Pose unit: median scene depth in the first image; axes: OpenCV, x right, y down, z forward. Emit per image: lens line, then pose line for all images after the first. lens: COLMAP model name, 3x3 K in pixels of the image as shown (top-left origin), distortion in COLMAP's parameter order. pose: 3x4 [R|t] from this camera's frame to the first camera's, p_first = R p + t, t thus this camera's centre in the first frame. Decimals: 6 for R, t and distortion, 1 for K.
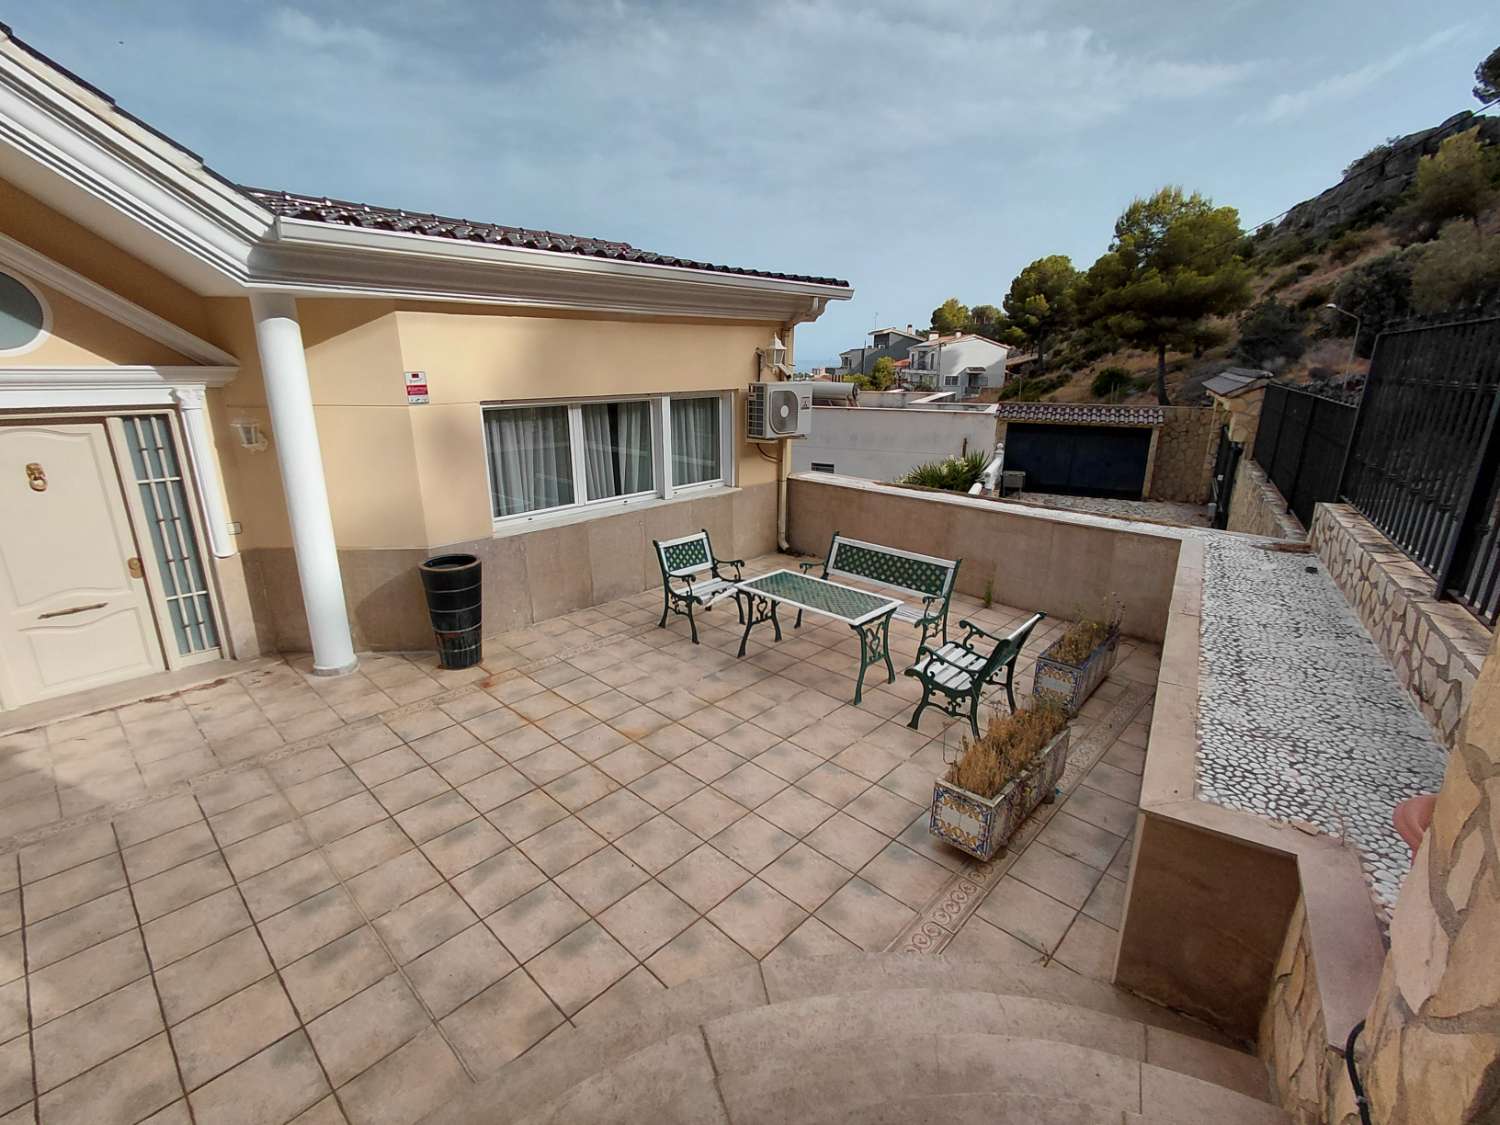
lens RADIAL K [[691.4, 0, 751.5], [0, 691.4, 562.0], [0, 0, 1]] dist [0.001938, 0.000365]
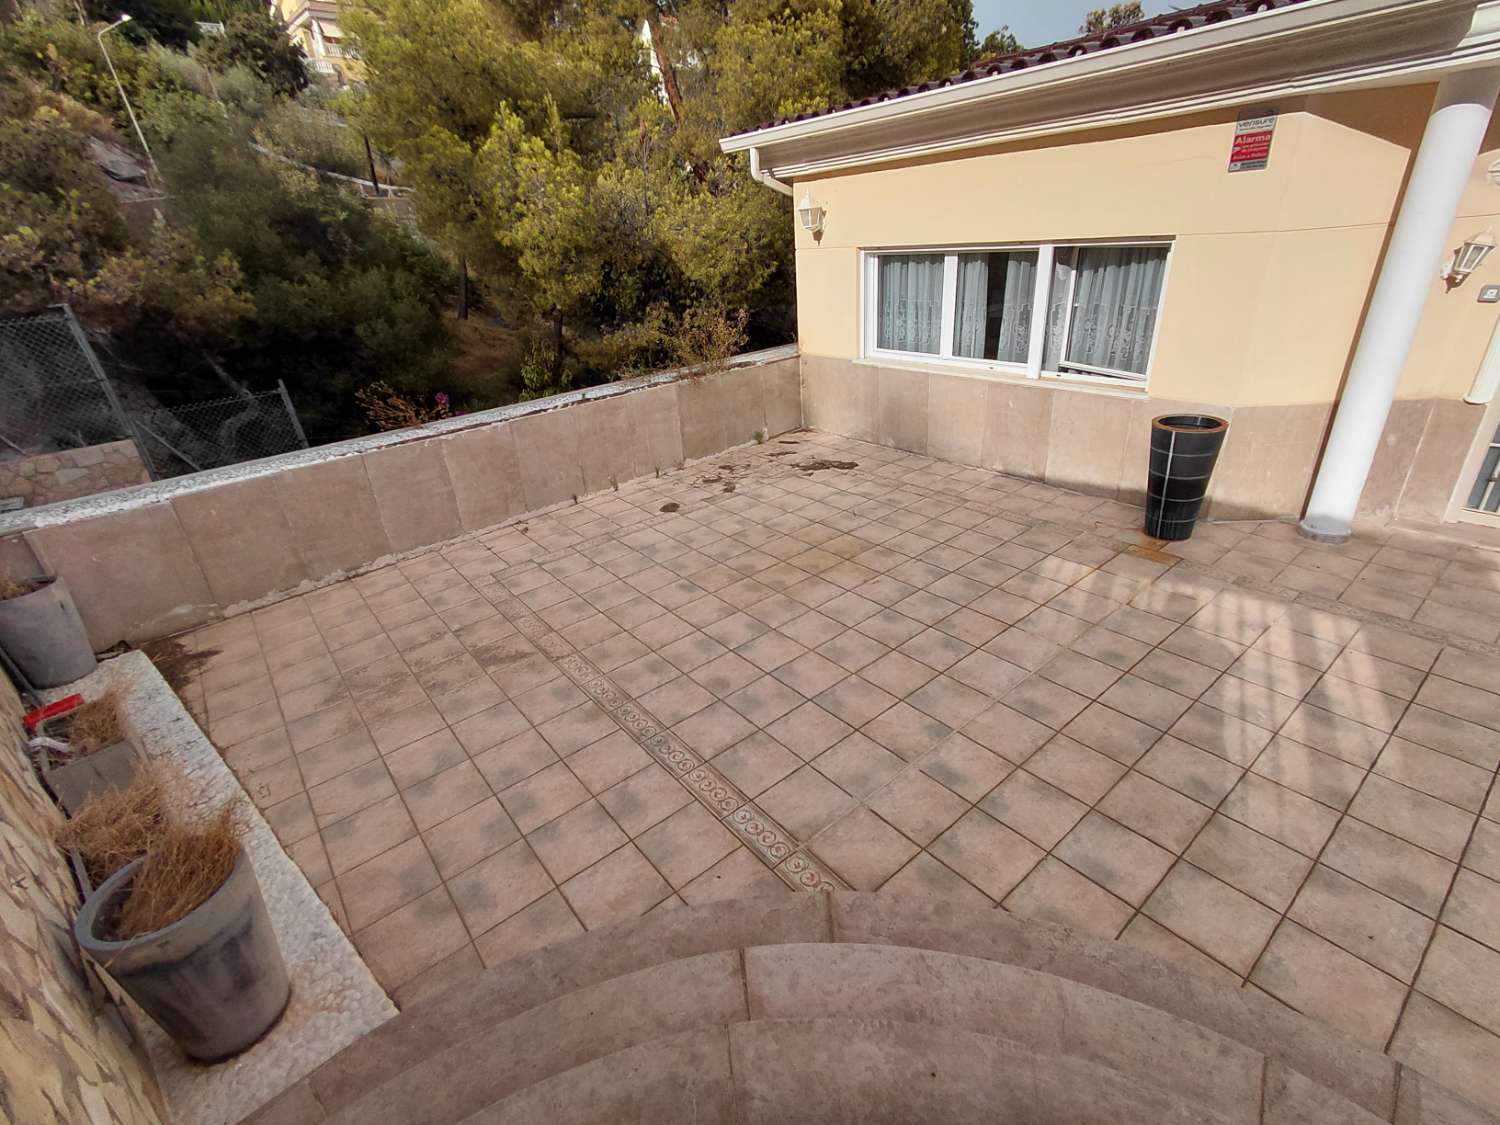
lens RADIAL K [[691.4, 0, 751.5], [0, 691.4, 562.0], [0, 0, 1]] dist [0.001938, 0.000365]
pose [[-0.143666, 0.448528, -0.882146, 0.851877], [-0.192937, 0.861594, 0.469500, -0.242493], [0.970636, 0.237650, -0.037244, 0.820605]]
